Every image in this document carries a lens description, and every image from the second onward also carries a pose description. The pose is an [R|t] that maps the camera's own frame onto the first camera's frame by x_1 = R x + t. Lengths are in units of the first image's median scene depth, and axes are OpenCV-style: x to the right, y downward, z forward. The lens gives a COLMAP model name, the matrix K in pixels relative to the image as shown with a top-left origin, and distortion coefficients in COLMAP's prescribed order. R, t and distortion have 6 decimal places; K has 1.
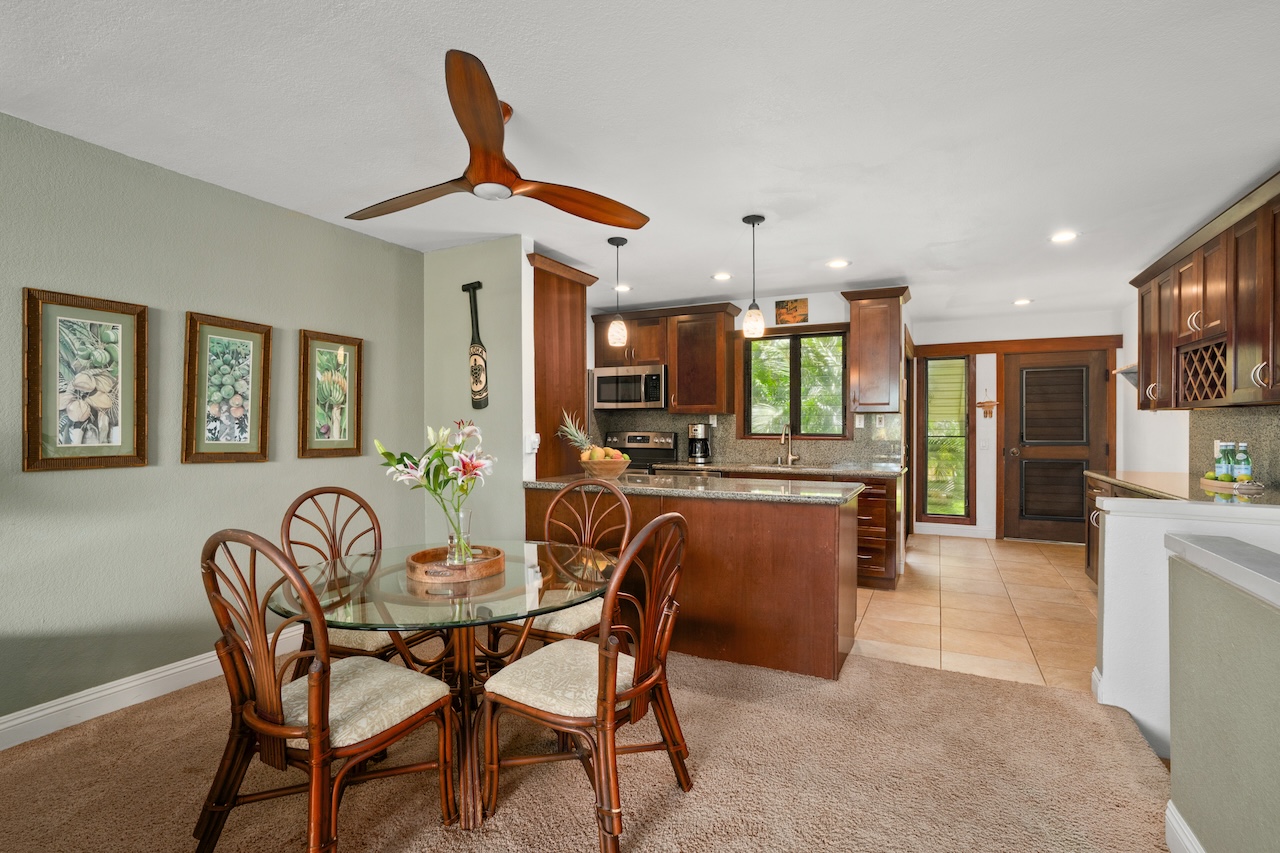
lens RADIAL K [[606.7, 0, 632.1], [0, 606.7, 430.5], [0, 0, 1]] dist [-0.049877, 0.023783]
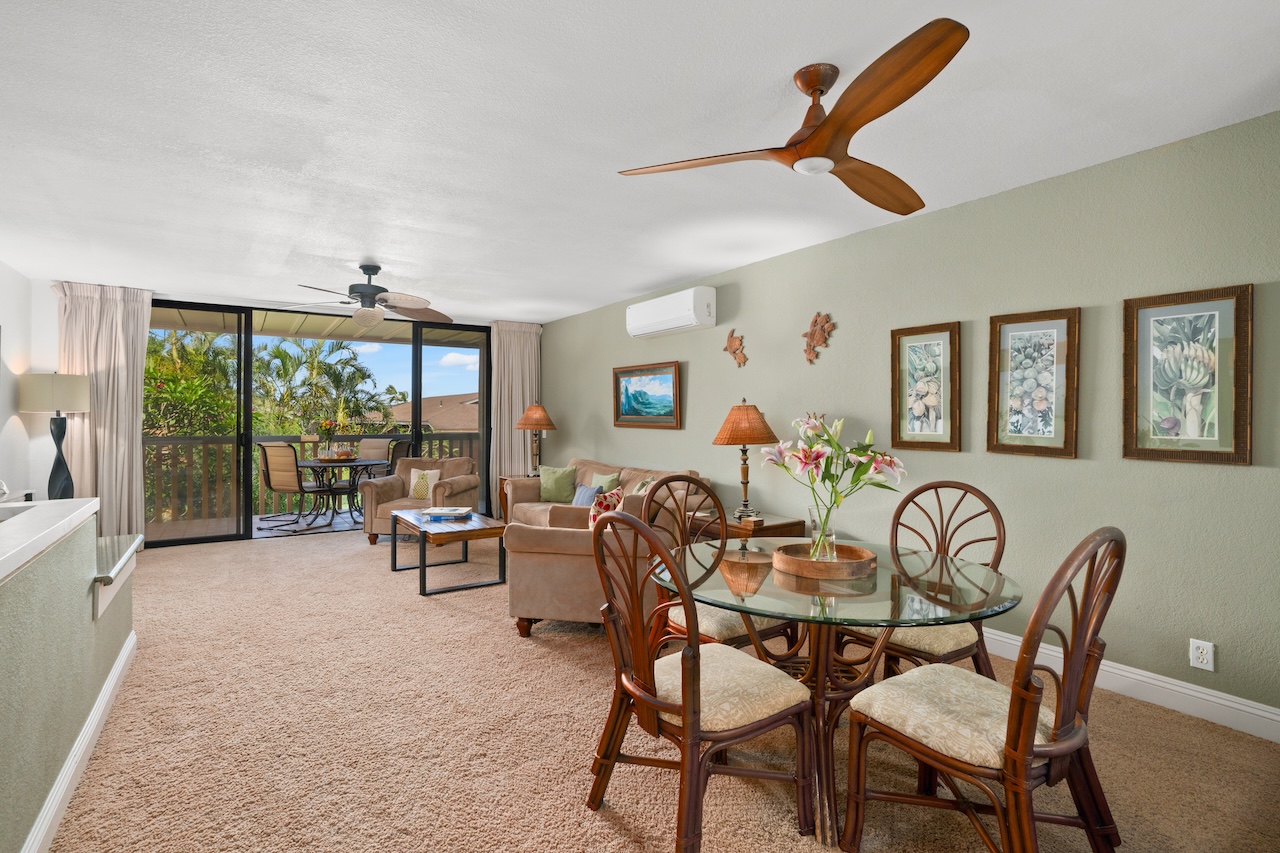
lens RADIAL K [[606.7, 0, 624.3], [0, 606.7, 415.3], [0, 0, 1]] dist [-0.049877, 0.023783]
pose [[-0.490832, -0.007139, -0.871225, 0.347036], [-0.007472, 0.999964, -0.003984, -0.003197], [0.871222, 0.004554, -0.490868, 0.585215]]
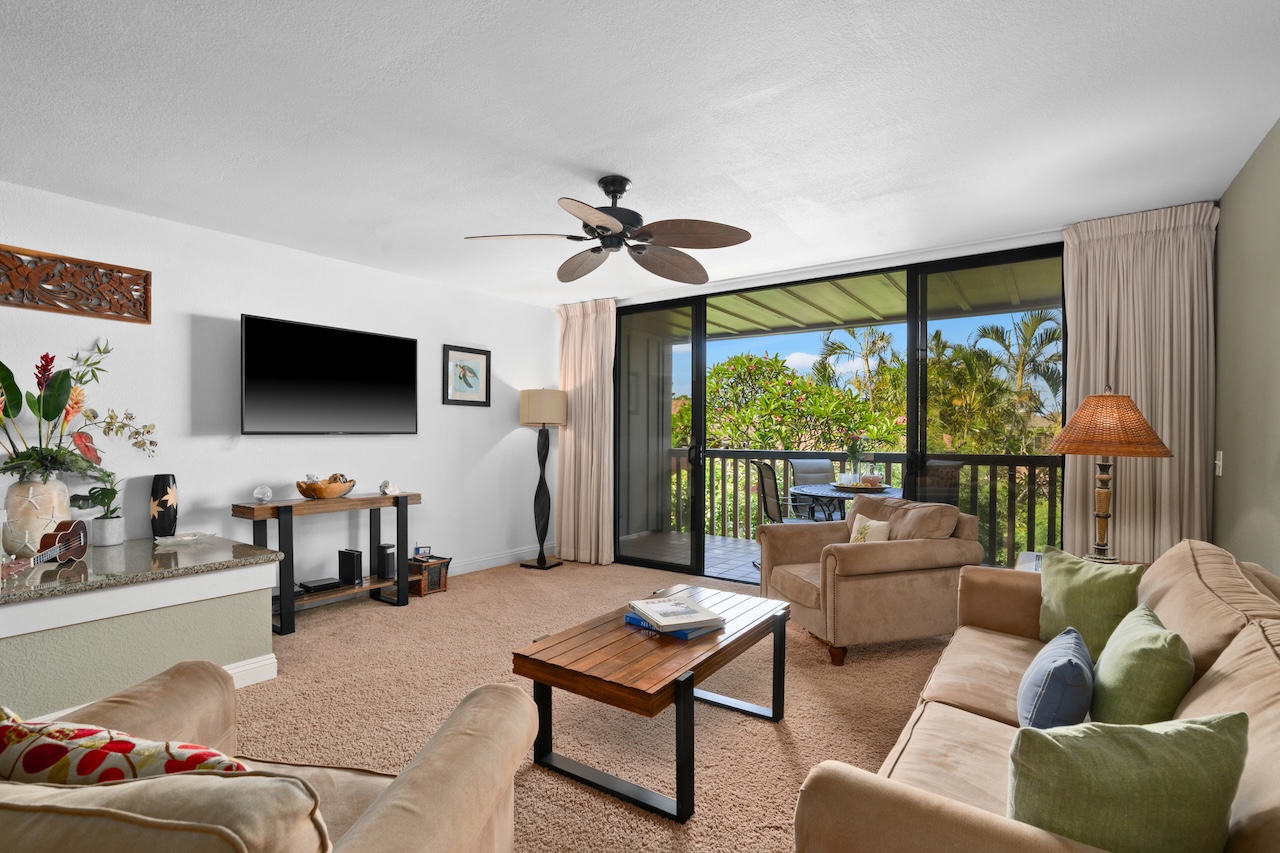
lens RADIAL K [[606.7, 0, 615.4], [0, 606.7, 432.2], [0, 0, 1]] dist [-0.049877, 0.023783]
pose [[-0.987883, -0.002439, 0.155181, -0.428272], [-0.001533, 0.999981, 0.005958, 0.002440], [-0.155193, 0.005648, -0.987868, 0.335546]]
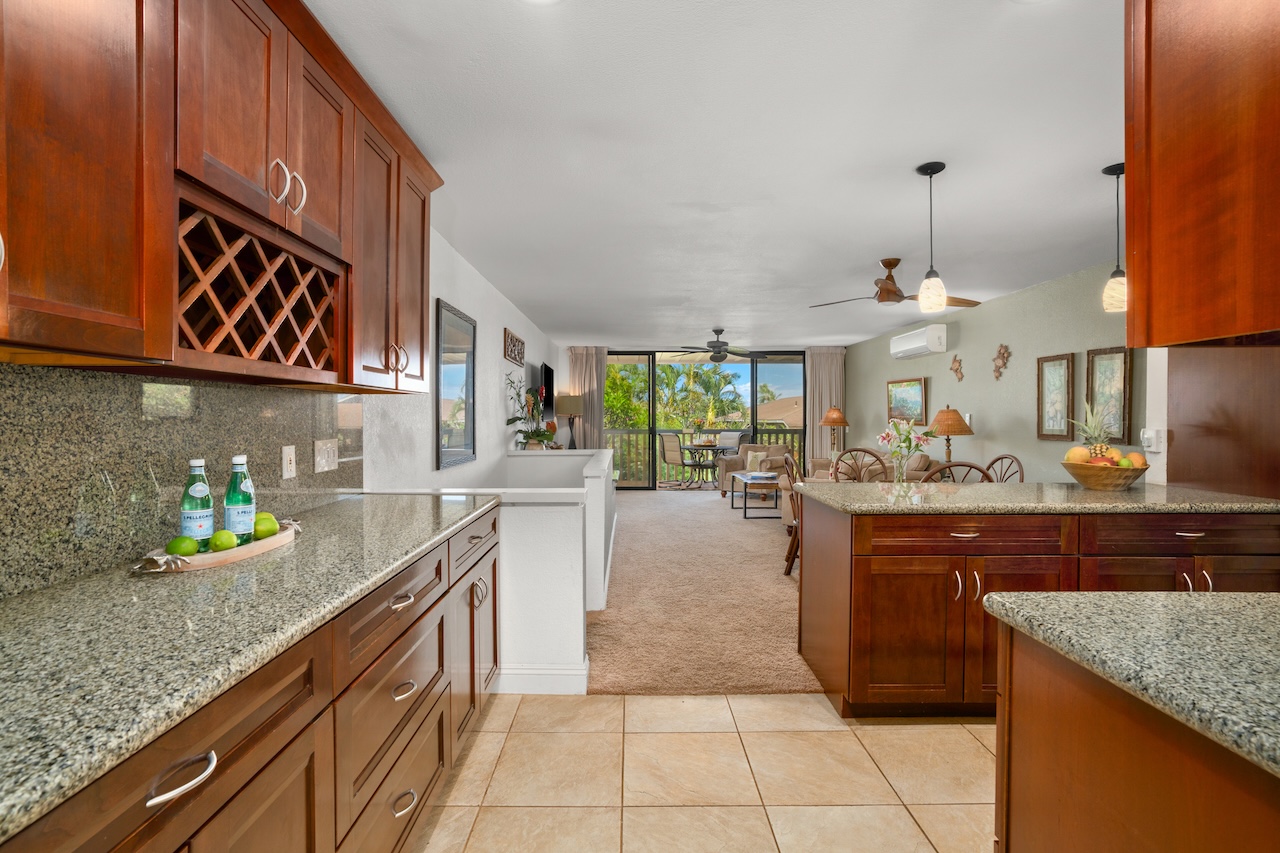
lens RADIAL K [[606.7, 0, 639.4], [0, 606.7, 416.4], [0, 0, 1]] dist [-0.049877, 0.023783]
pose [[-0.881781, -0.001499, -0.471656, 0.705446], [-0.004064, 0.999982, 0.004420, -0.010716], [0.471641, 0.005814, -0.881771, 1.155906]]
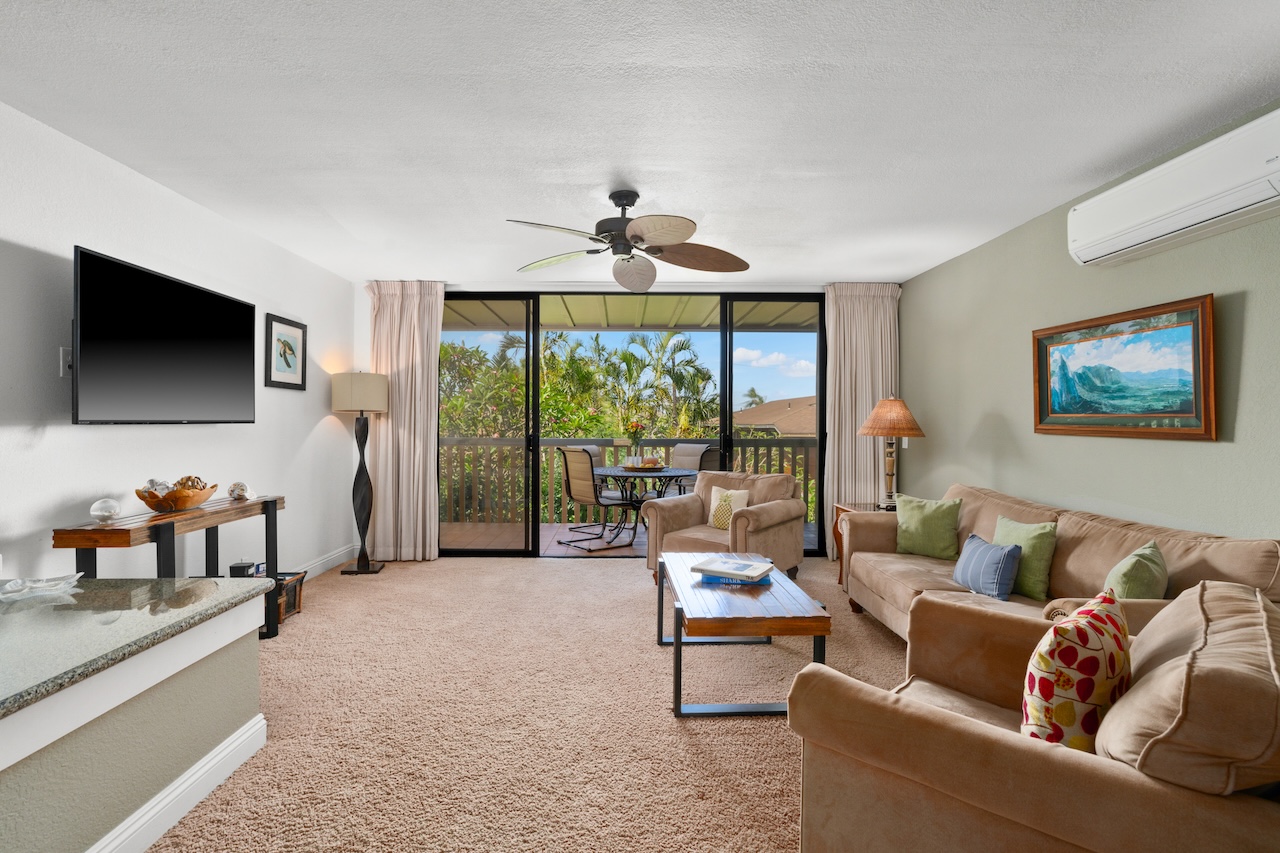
lens RADIAL K [[606.7, 0, 625.6], [0, 606.7, 421.3], [0, 0, 1]] dist [-0.049877, 0.023783]
pose [[-0.883610, -0.004275, -0.468205, -0.003588], [-0.007271, 0.999963, 0.004592, 0.002076], [0.468168, 0.007462, -0.883608, 0.327550]]
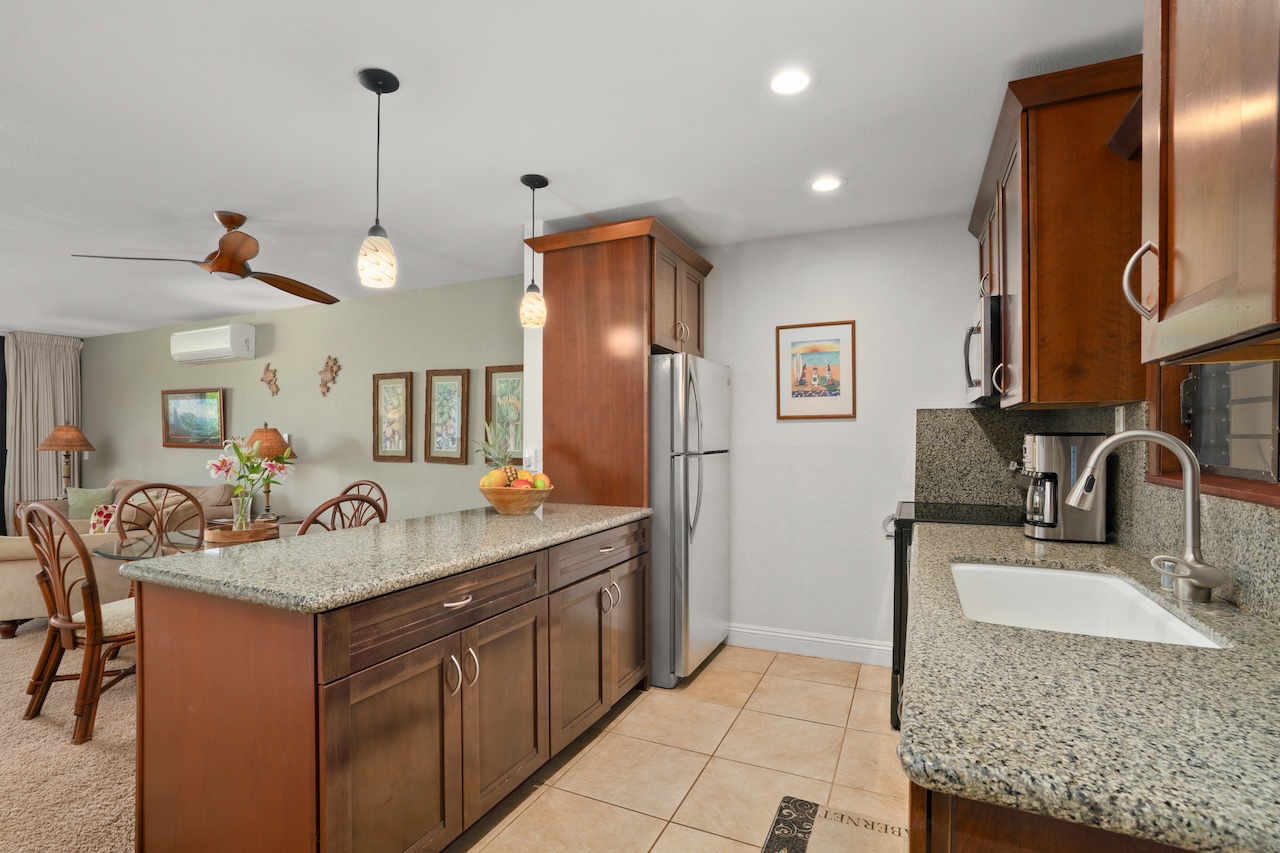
lens RADIAL K [[606.7, 0, 621.1], [0, 606.7, 440.9], [0, 0, 1]] dist [-0.049877, 0.023783]
pose [[0.033956, 0.004186, -0.999415, 0.584705], [-0.005364, 0.999978, 0.004006, -0.008318], [0.999409, 0.005225, 0.033978, 0.913211]]
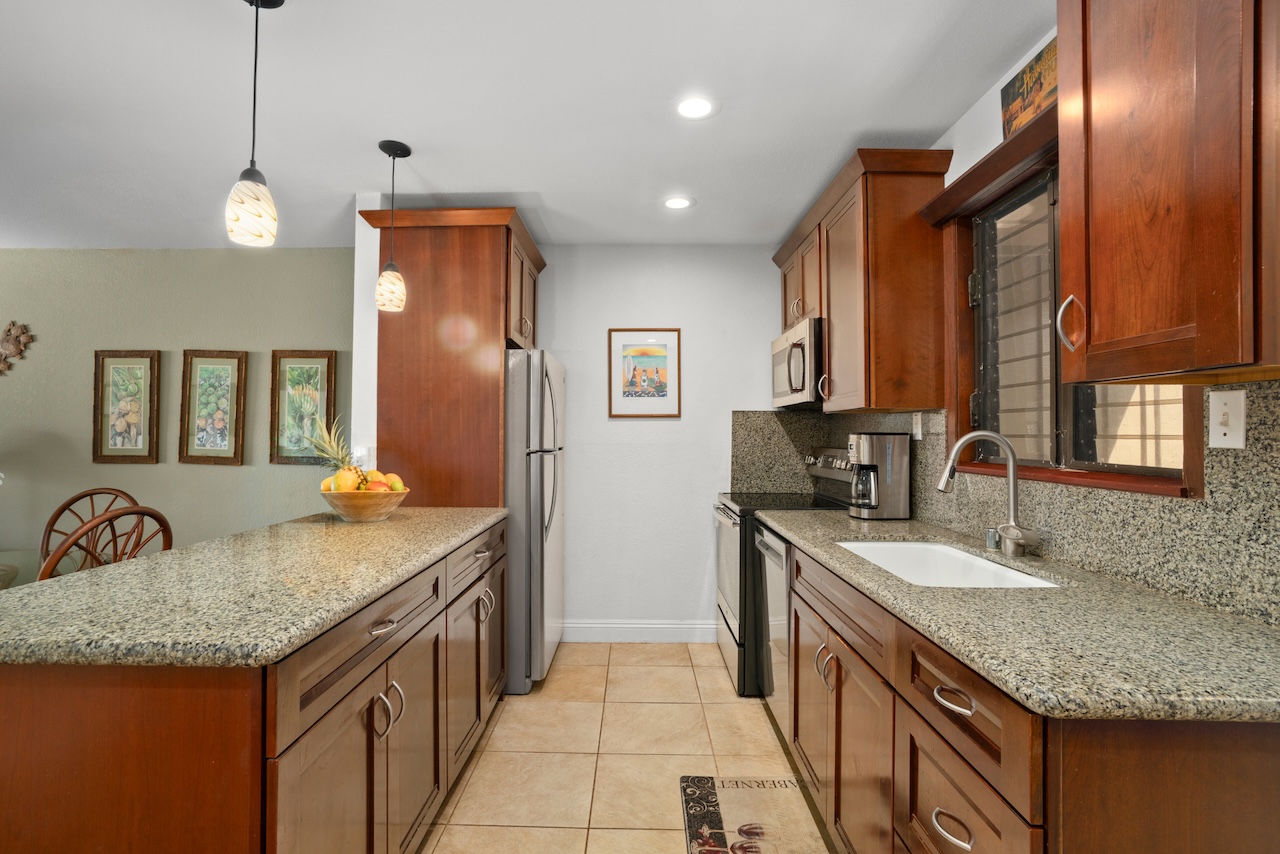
lens RADIAL K [[606.7, 0, 620.3], [0, 606.7, 422.8], [0, 0, 1]] dist [-0.049877, 0.023783]
pose [[0.447762, -0.016938, -0.893992, 0.545741], [-0.008950, 0.999686, -0.023424, -0.008053], [0.894108, 0.018489, 0.447470, 0.788961]]
